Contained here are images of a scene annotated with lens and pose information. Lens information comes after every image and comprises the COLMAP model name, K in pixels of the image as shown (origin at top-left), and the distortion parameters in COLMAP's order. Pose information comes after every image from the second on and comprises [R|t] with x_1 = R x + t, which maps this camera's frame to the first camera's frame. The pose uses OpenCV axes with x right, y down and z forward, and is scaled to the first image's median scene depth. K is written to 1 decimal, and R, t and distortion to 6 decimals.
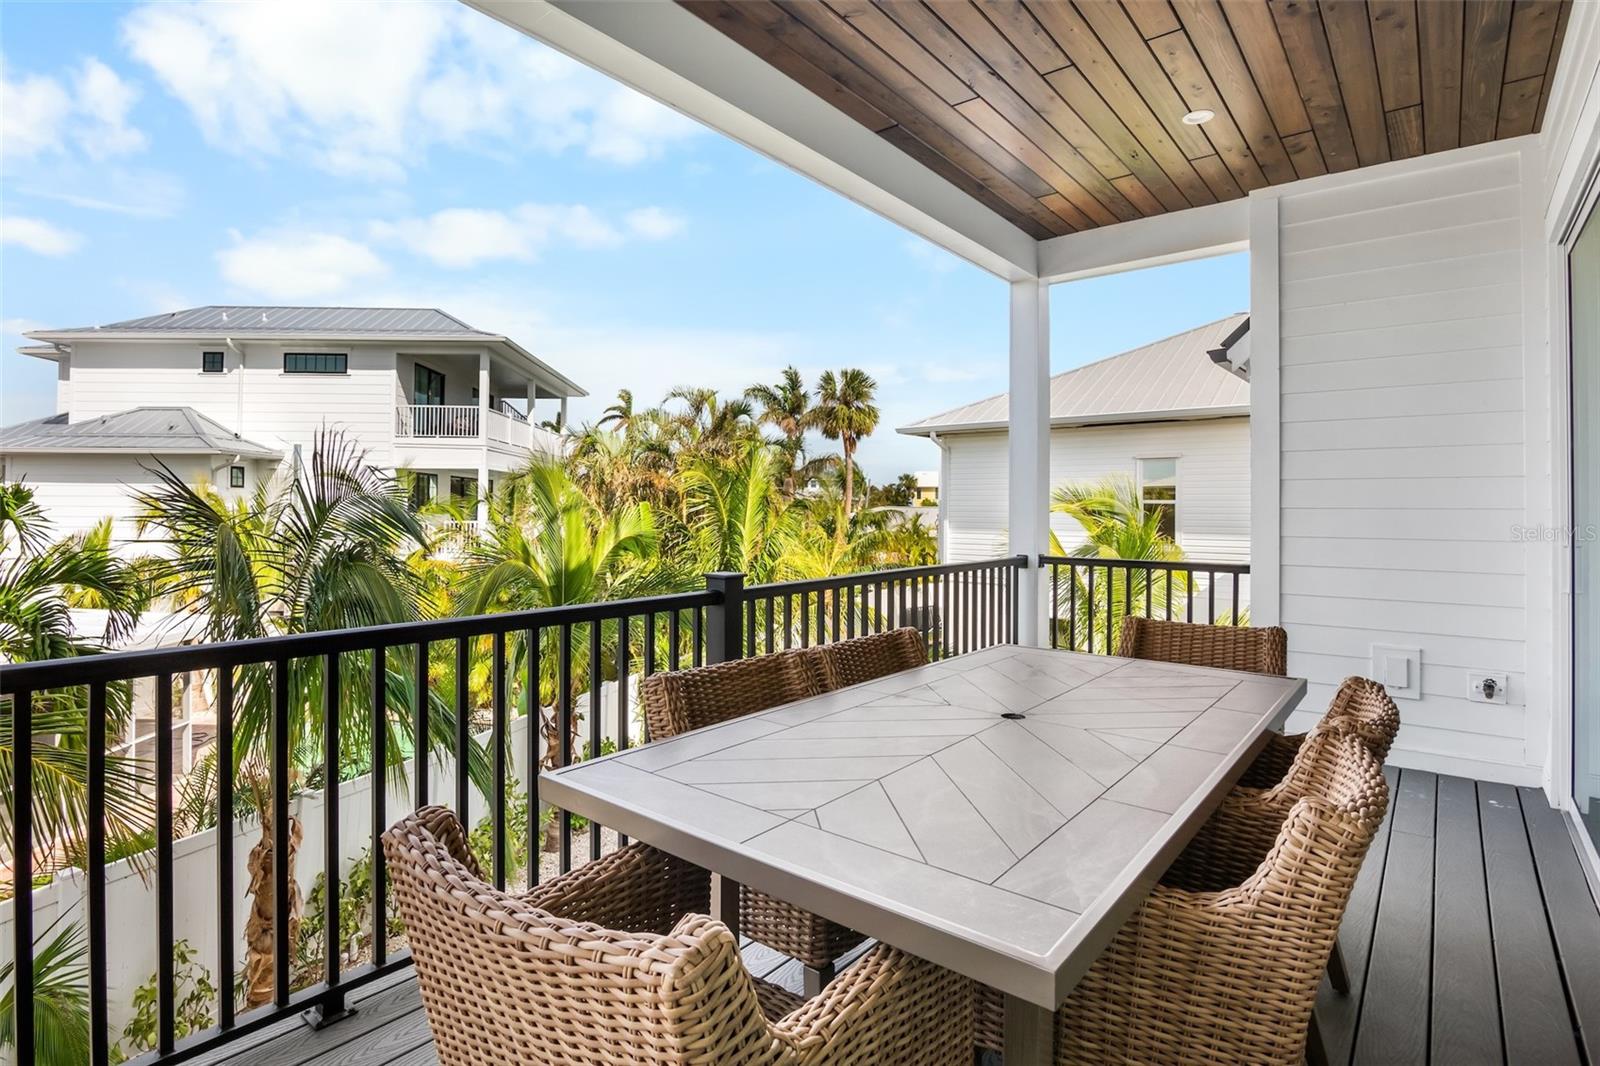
lens RADIAL K [[793.2, 0, 795.8], [0, 793.2, 503.2], [0, 0, 1]] dist [-0.000593, -0.000042]
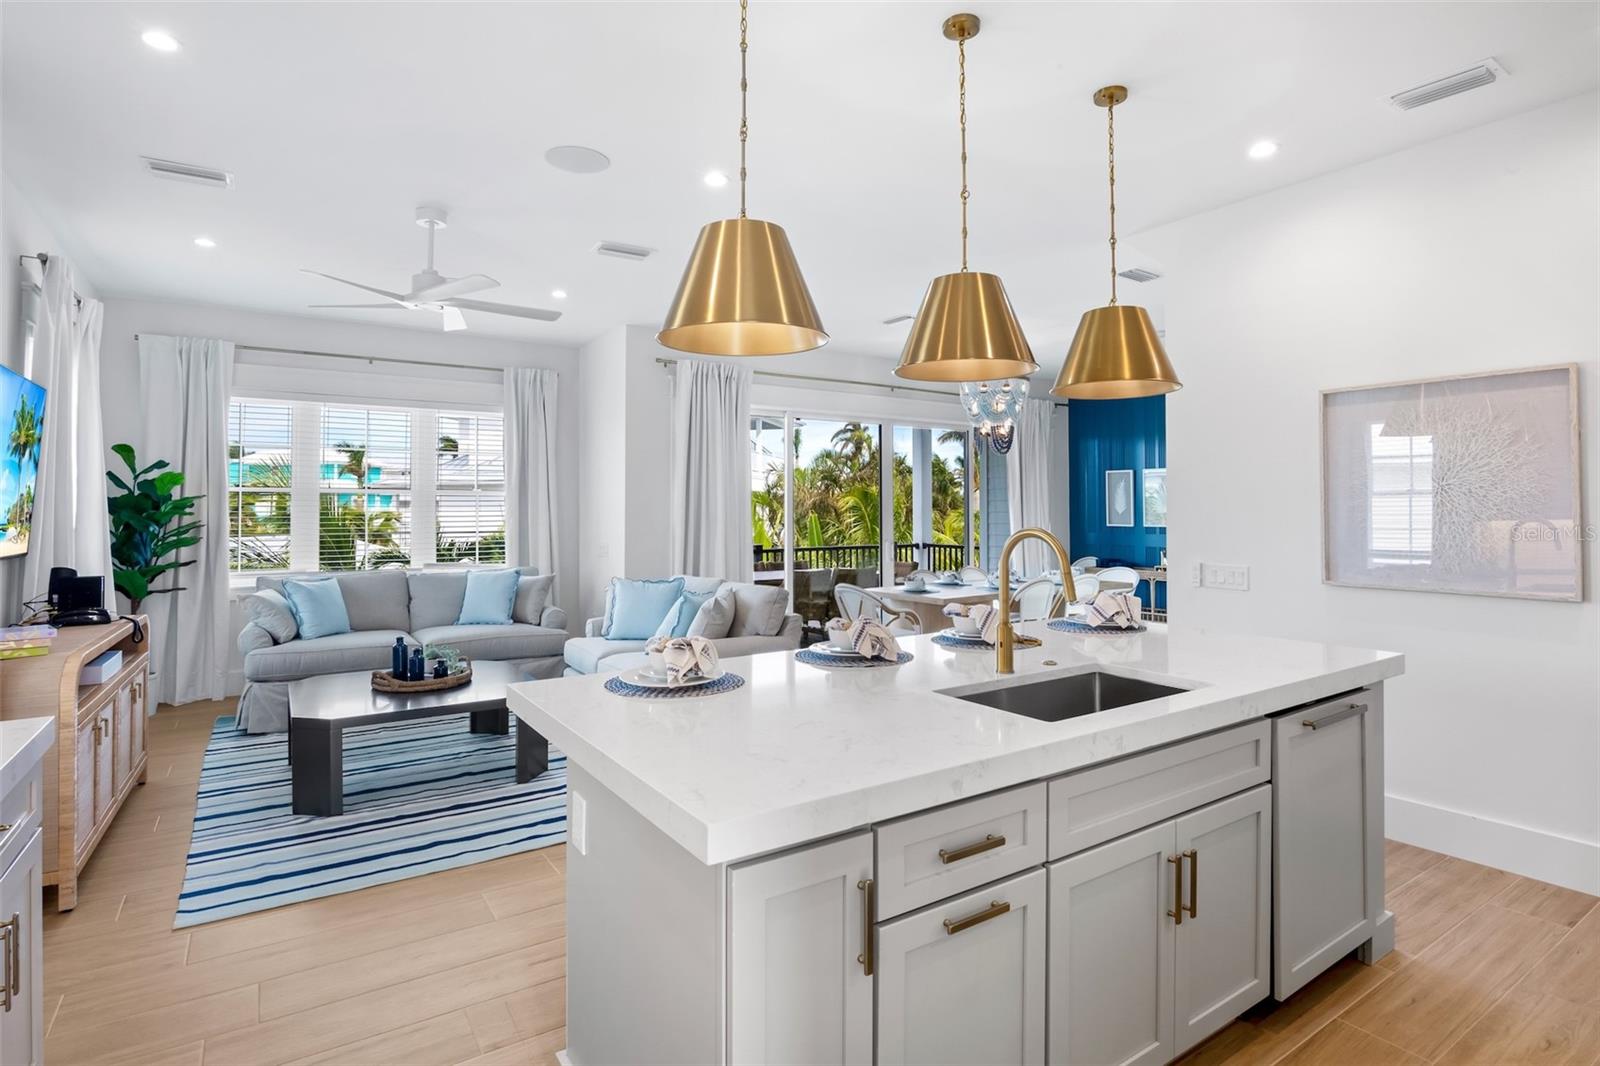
lens RADIAL K [[814.3, 0, 798.1], [0, 814.3, 491.1], [0, 0, 1]] dist [-0.021134, -0.000441]
pose [[0.956393, -0.011684, -0.291850, 0.147324], [0.005035, 0.999711, -0.023522, -0.007163], [0.292040, 0.021027, 0.956175, -0.311655]]
